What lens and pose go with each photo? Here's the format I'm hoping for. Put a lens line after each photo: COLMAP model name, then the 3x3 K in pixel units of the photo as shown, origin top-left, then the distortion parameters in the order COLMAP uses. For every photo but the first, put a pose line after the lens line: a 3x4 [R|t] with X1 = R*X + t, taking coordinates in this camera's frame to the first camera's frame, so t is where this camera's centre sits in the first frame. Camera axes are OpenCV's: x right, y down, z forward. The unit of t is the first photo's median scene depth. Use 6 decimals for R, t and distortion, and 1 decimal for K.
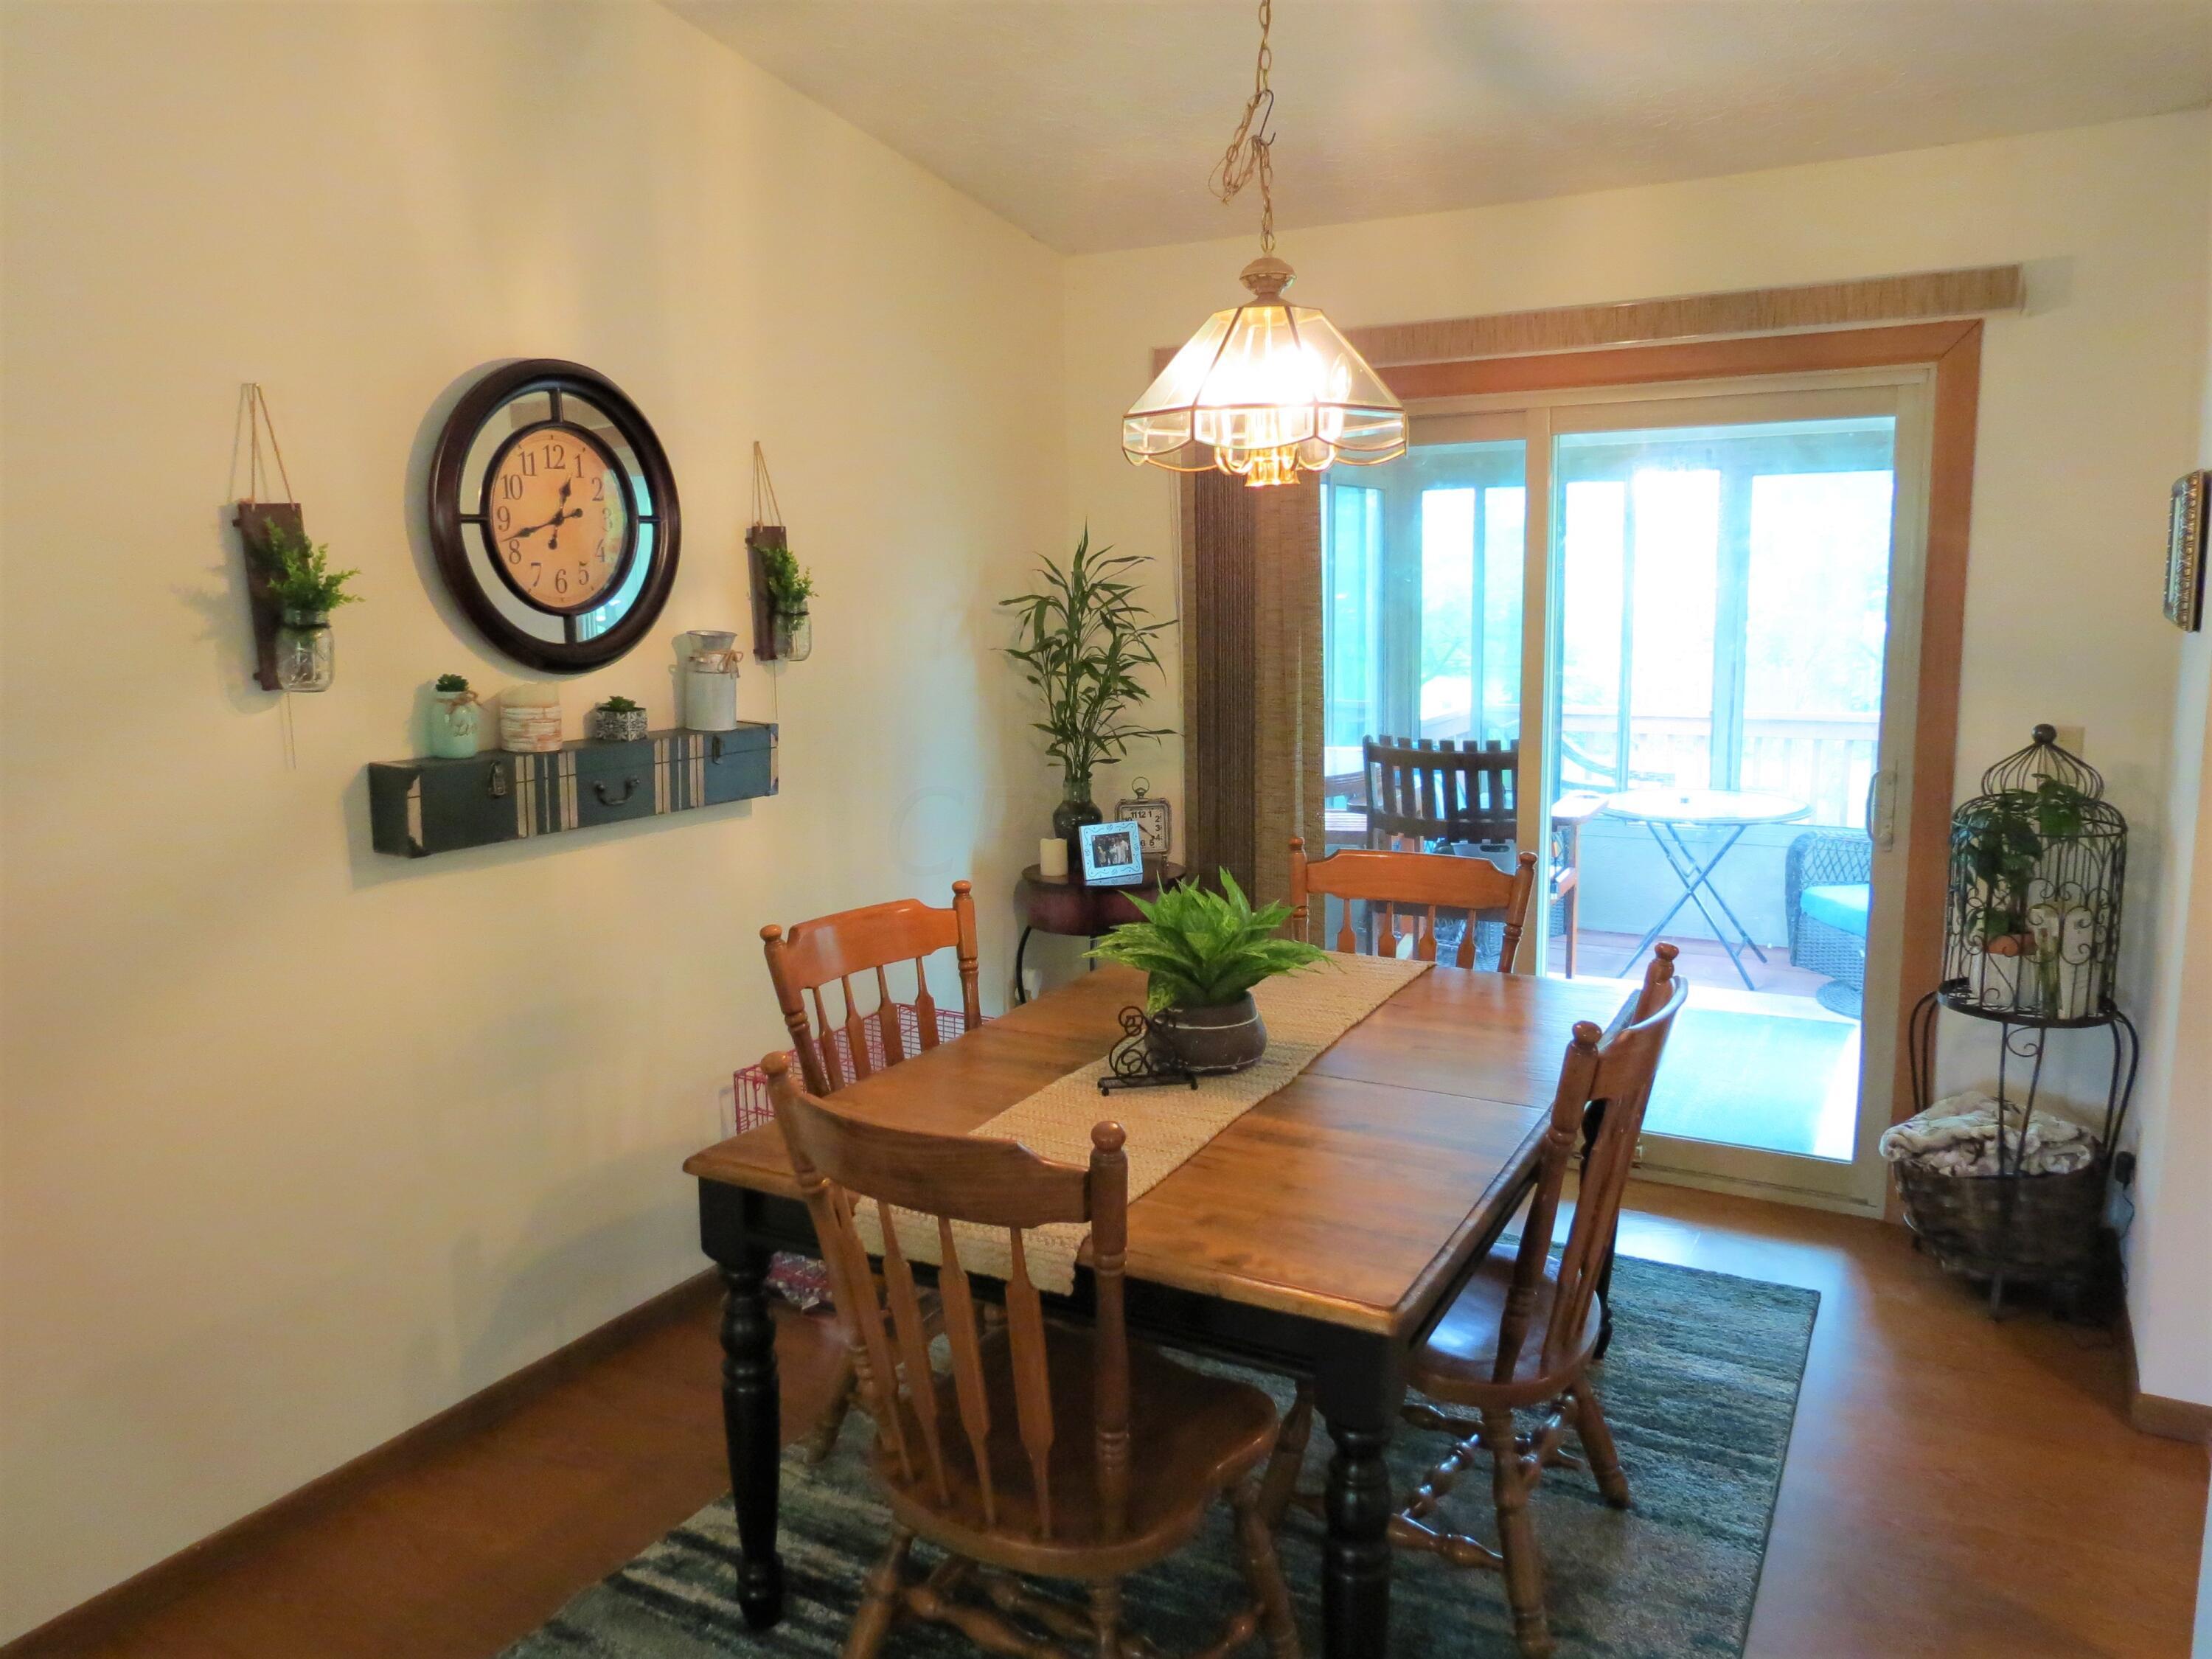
lens RADIAL K [[1636.2, 0, 1106.0], [0, 1636.2, 829.5], [0, 0, 1]] dist [-0.023036, 0.048233]
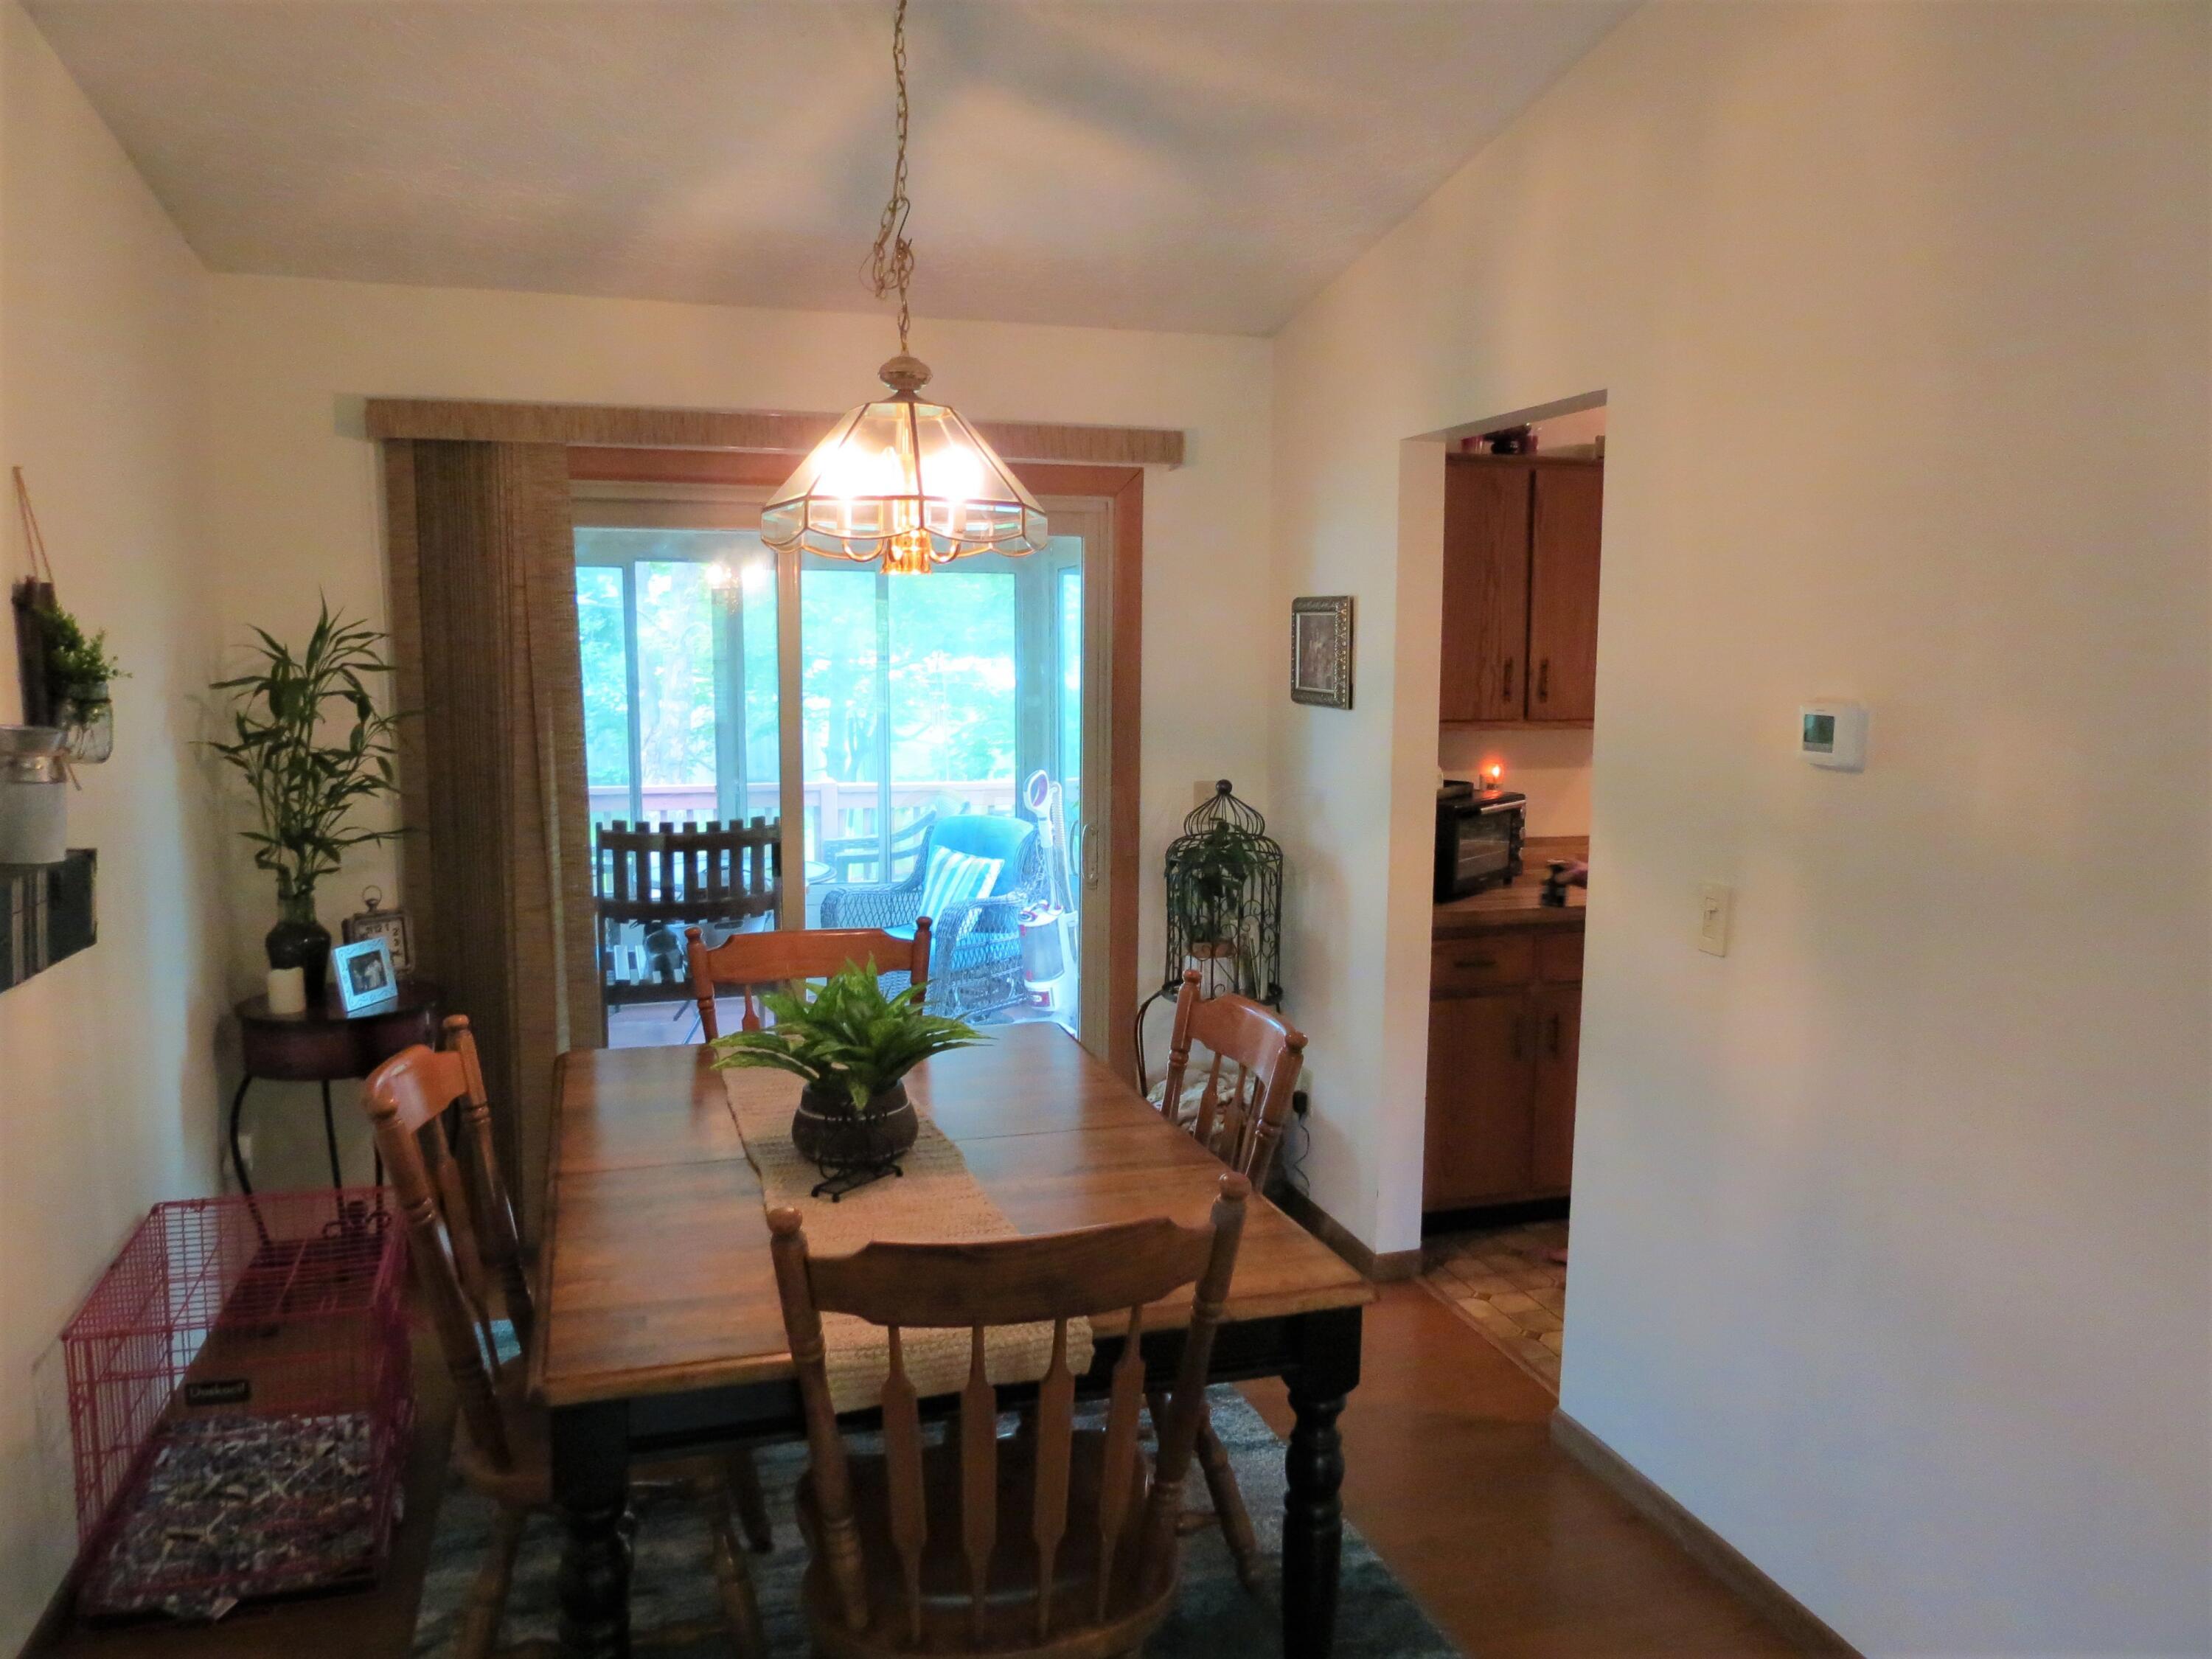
lens RADIAL K [[1610.0, 0, 1106.0], [0, 1610.0, 829.5], [0, 0, 1]] dist [0.003113, -0.005670]
pose [[0.689962, -0.063361, 0.721067, -0.336557], [0.097007, 0.995269, -0.005367, -0.020197], [-0.717316, 0.073652, 0.692844, 0.132253]]
